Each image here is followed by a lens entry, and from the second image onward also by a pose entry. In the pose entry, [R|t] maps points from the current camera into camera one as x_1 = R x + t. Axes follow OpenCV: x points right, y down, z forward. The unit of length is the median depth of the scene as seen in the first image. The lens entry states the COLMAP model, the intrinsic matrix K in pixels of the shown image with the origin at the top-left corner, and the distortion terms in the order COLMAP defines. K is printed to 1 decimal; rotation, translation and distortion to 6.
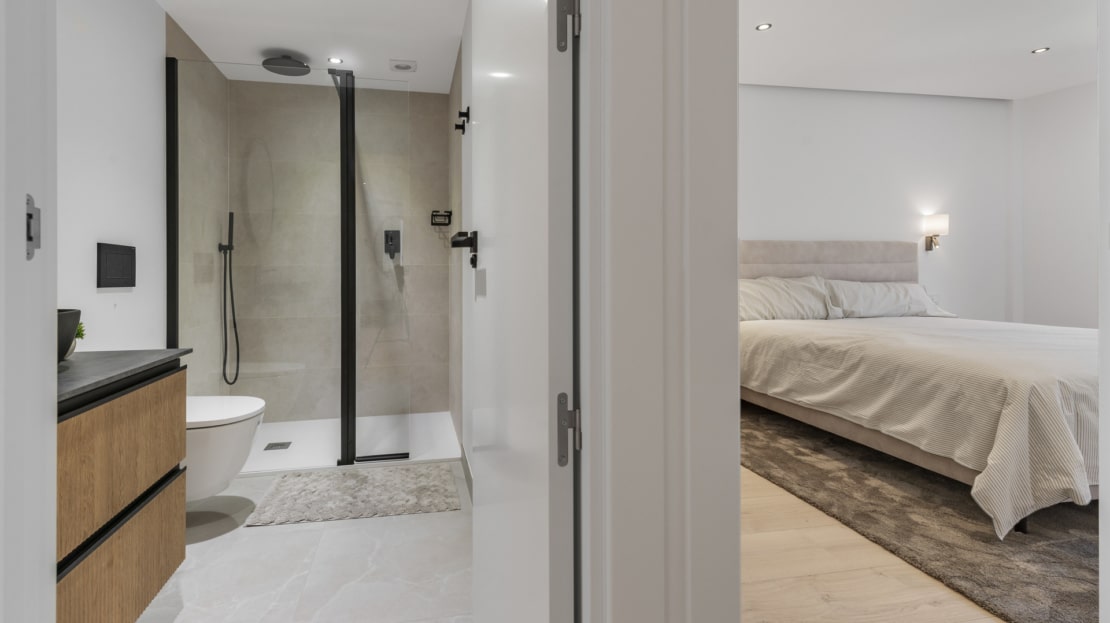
lens RADIAL K [[593.3, 0, 552.3], [0, 593.3, 277.5], [0, 0, 1]] dist [0.002293, -0.000275]
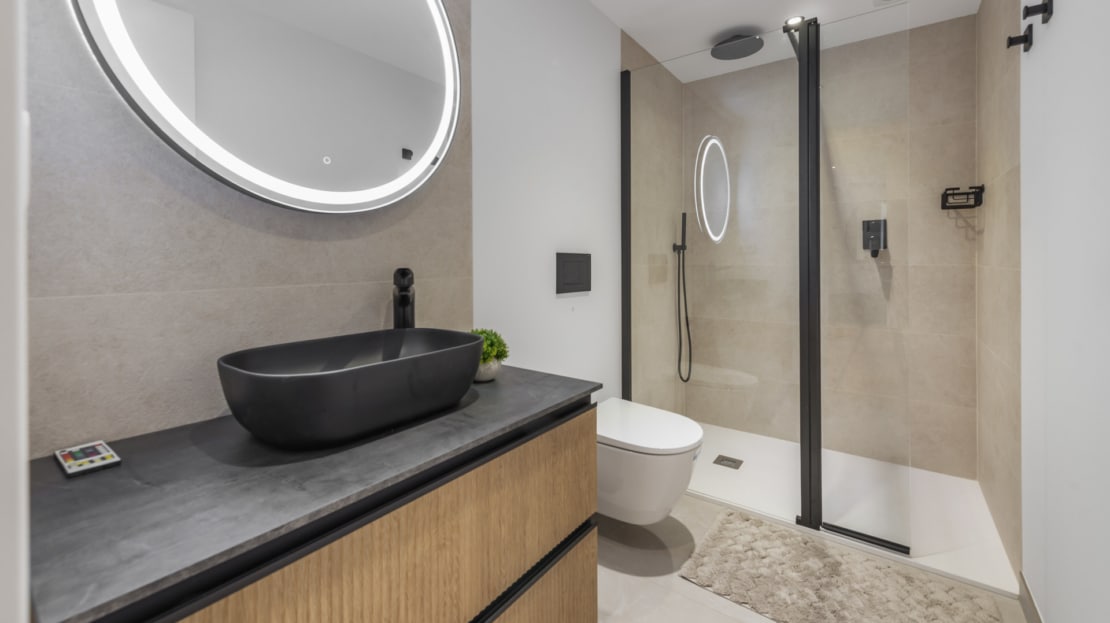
lens RADIAL K [[449.2, 0, 549.6], [0, 449.2, 255.2], [0, 0, 1]] dist [0.011644, -0.000117]
pose [[0.646010, -0.000163, -0.763329, -0.113180], [0.003119, 0.999992, 0.002426, -0.043417], [0.763322, -0.003948, 0.646006, 0.358397]]
